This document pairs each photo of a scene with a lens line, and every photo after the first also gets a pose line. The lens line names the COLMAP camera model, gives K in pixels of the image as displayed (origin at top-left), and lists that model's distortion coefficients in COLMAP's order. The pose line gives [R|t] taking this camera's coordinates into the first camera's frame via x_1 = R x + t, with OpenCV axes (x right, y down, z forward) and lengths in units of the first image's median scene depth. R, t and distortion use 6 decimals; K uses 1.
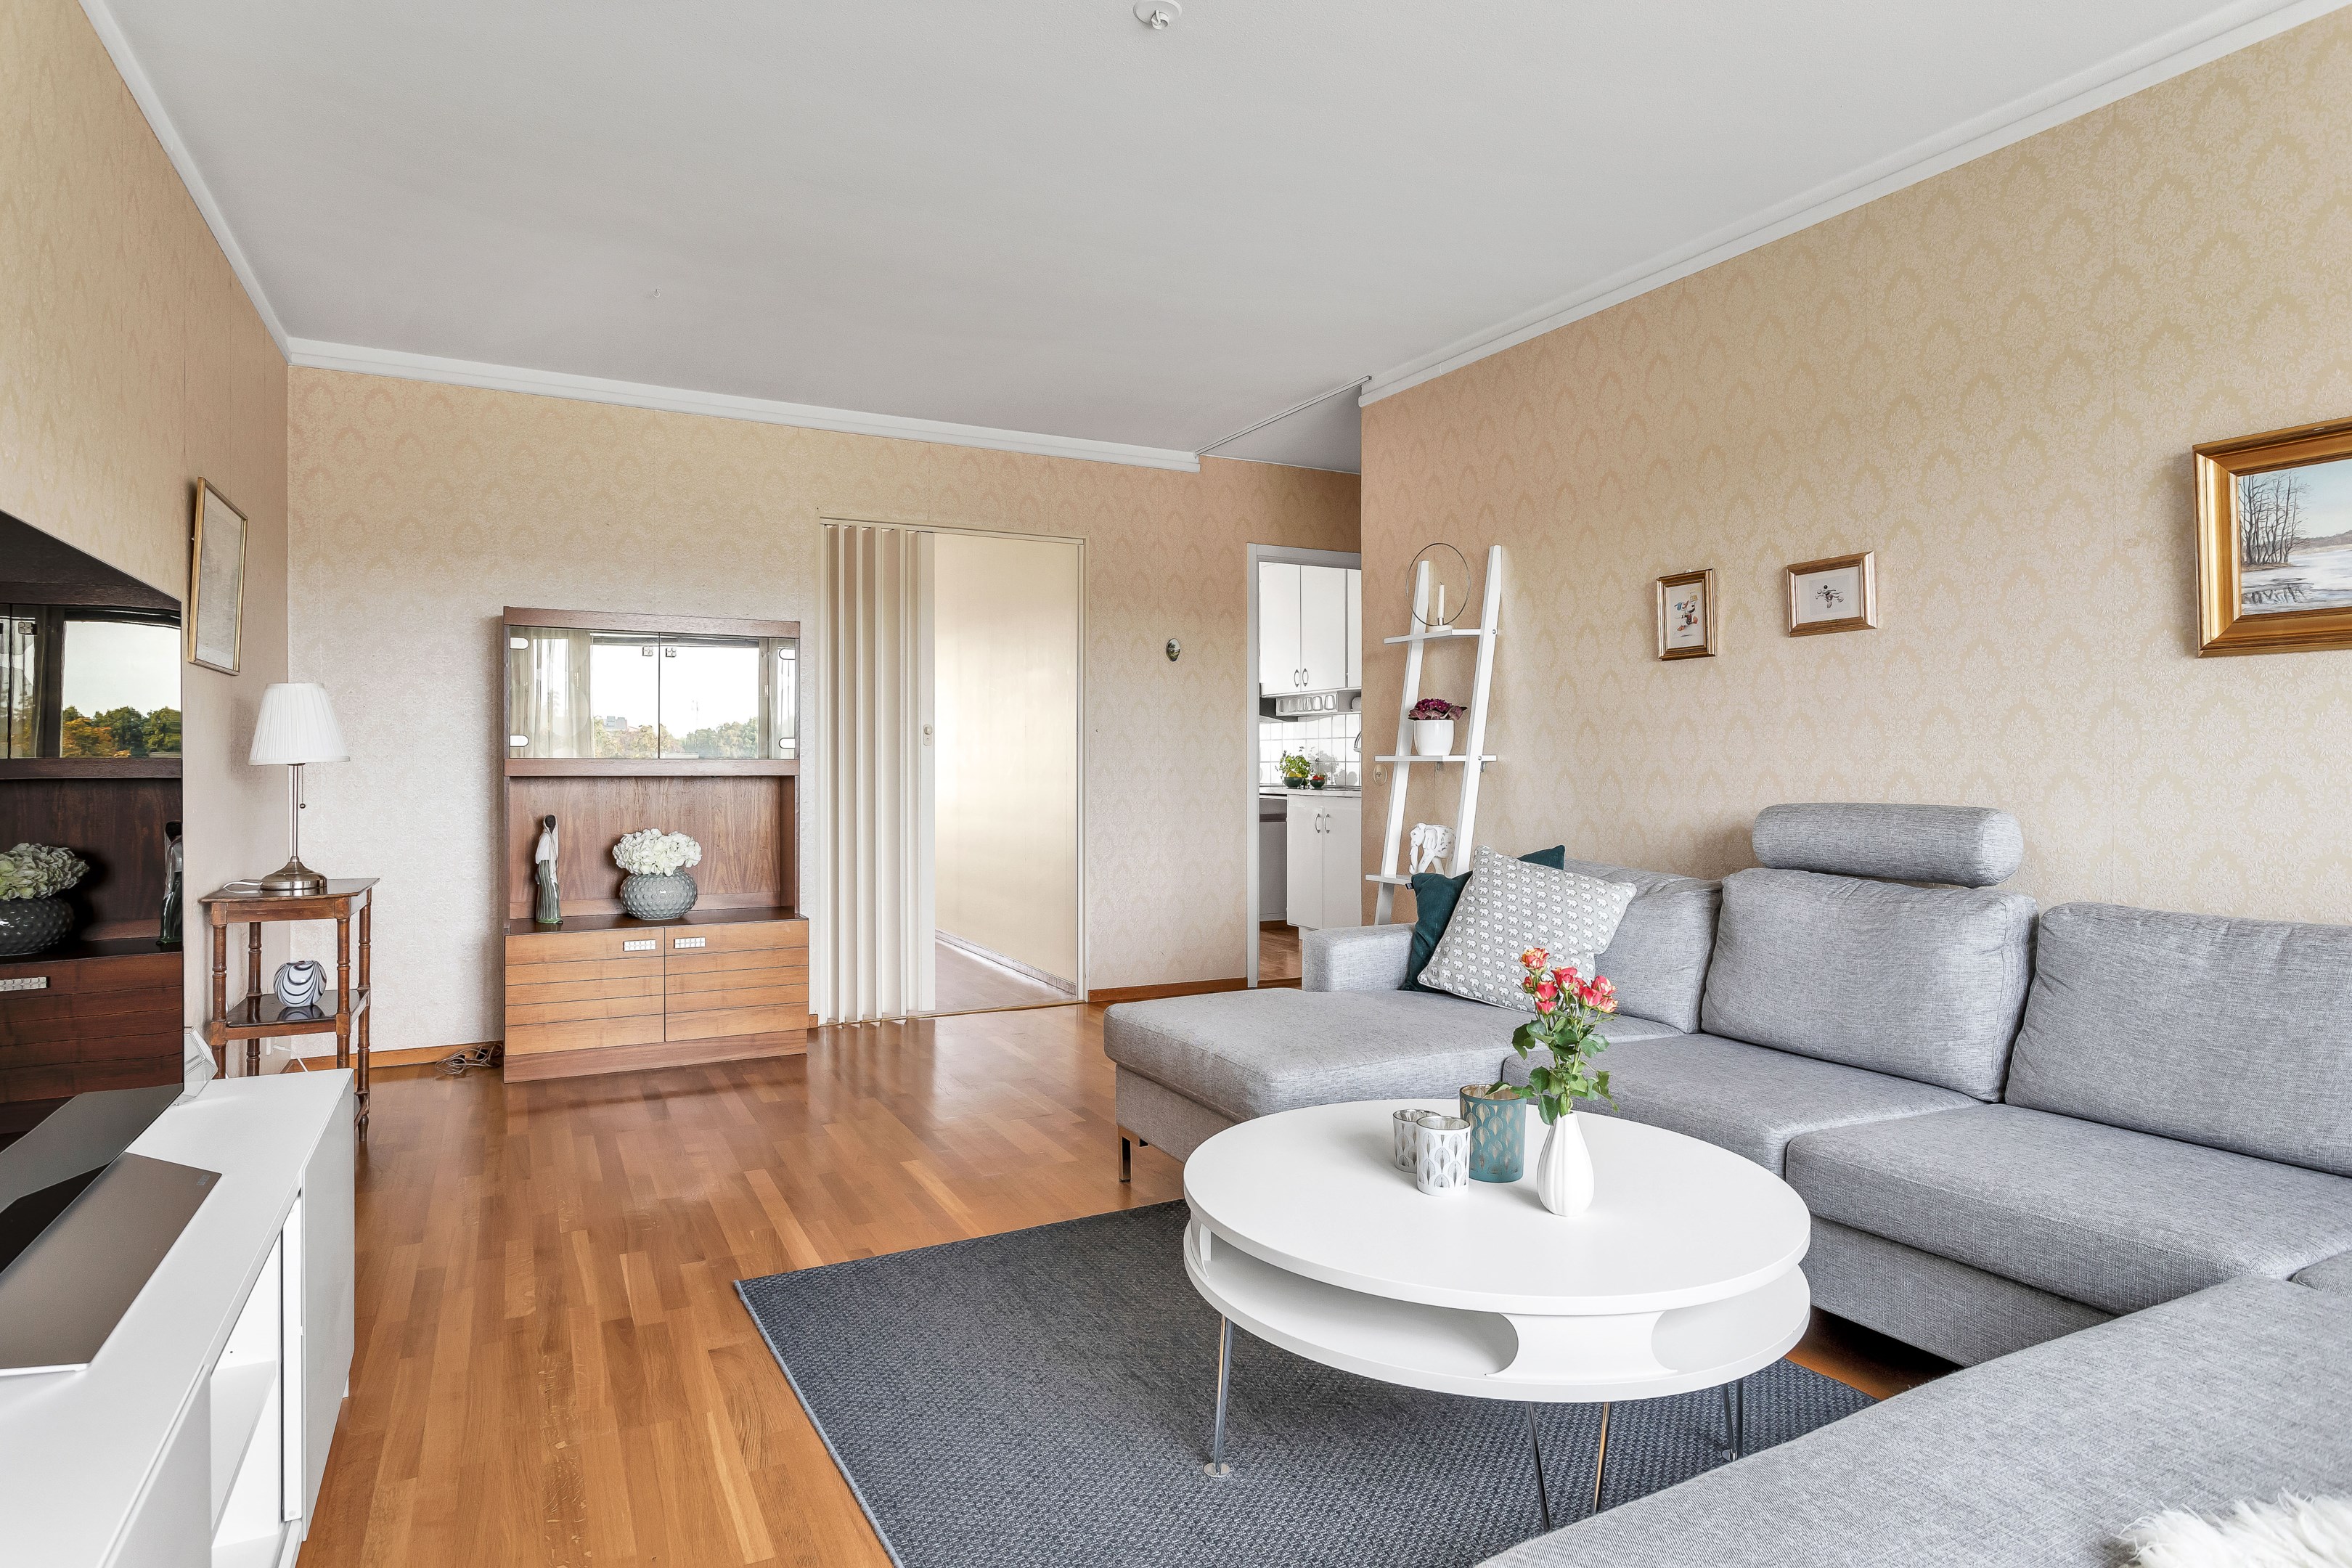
lens RADIAL K [[1249.9, 0, 1178.3], [0, 1249.9, 750.9], [0, 0, 1]] dist [-0.000373, 0.000002]
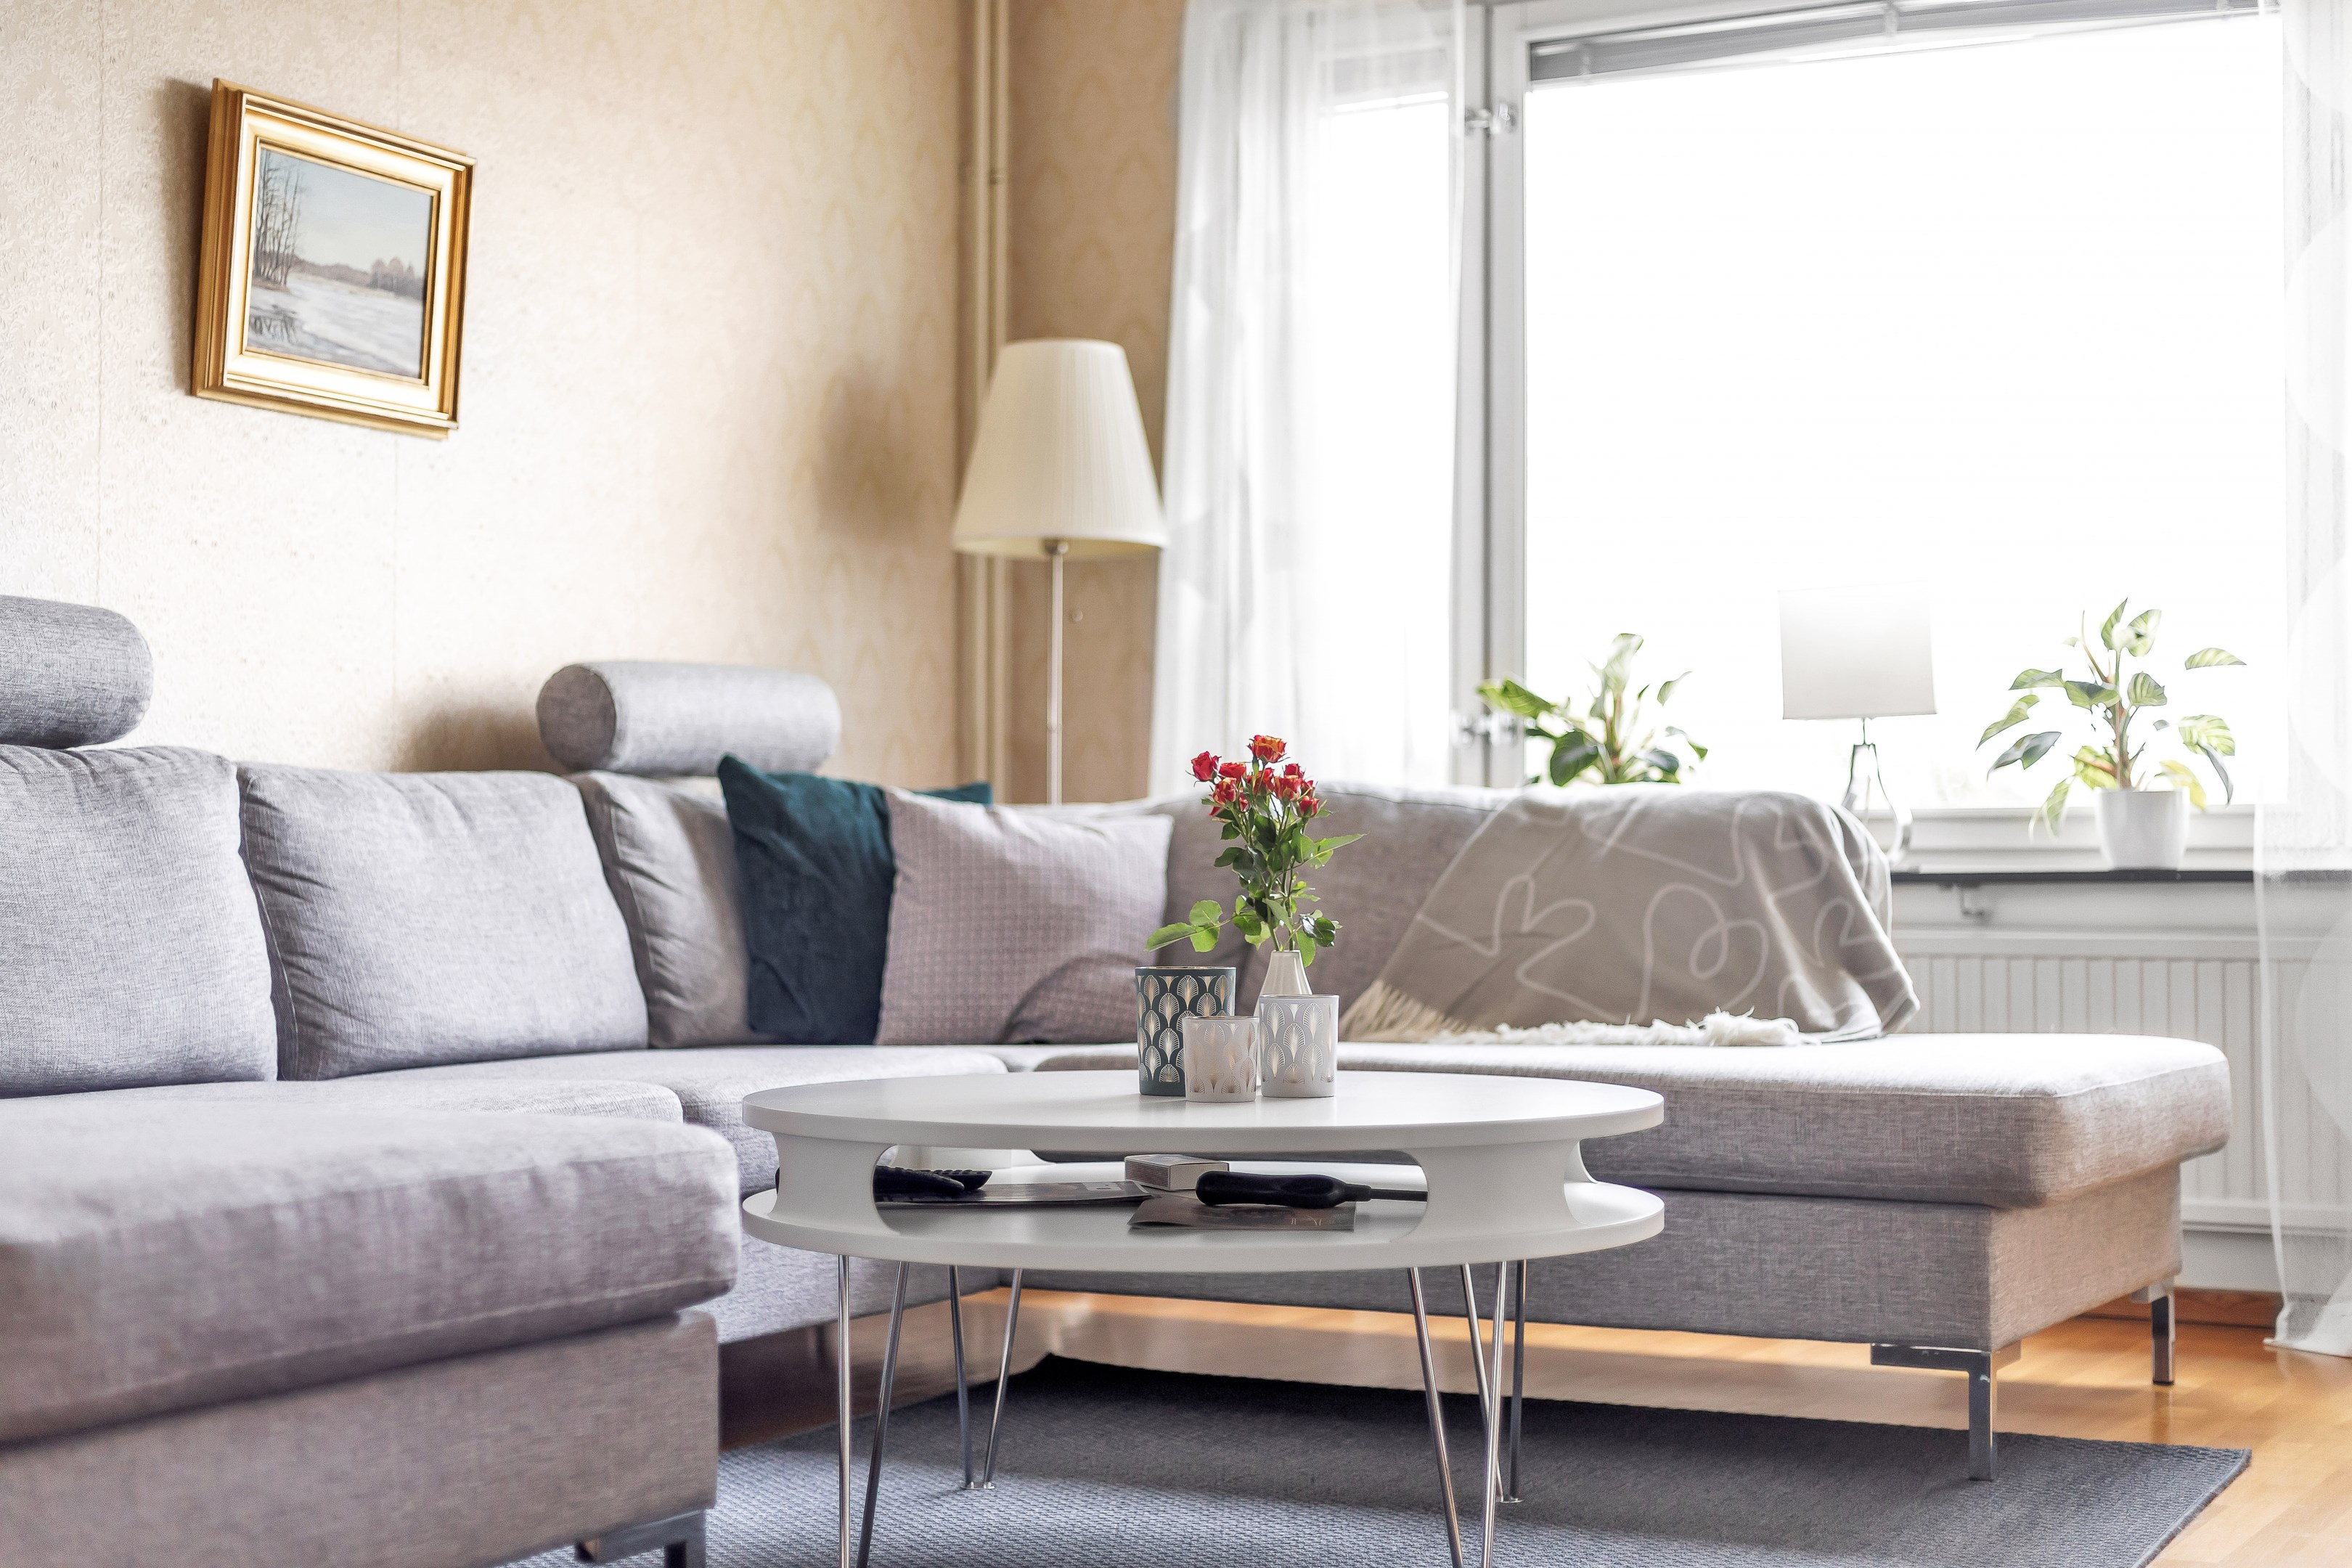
lens RADIAL K [[3380.8, 0, 1176.0], [0, 3380.8, 784.0], [0, 0, 1]] dist [0.006535, 0.016085]
pose [[-0.559497, 0.027610, 0.828372, -0.992566], [-0.003490, 0.999358, -0.035666, 0.201072], [-0.828825, -0.022846, -0.559042, 1.634695]]
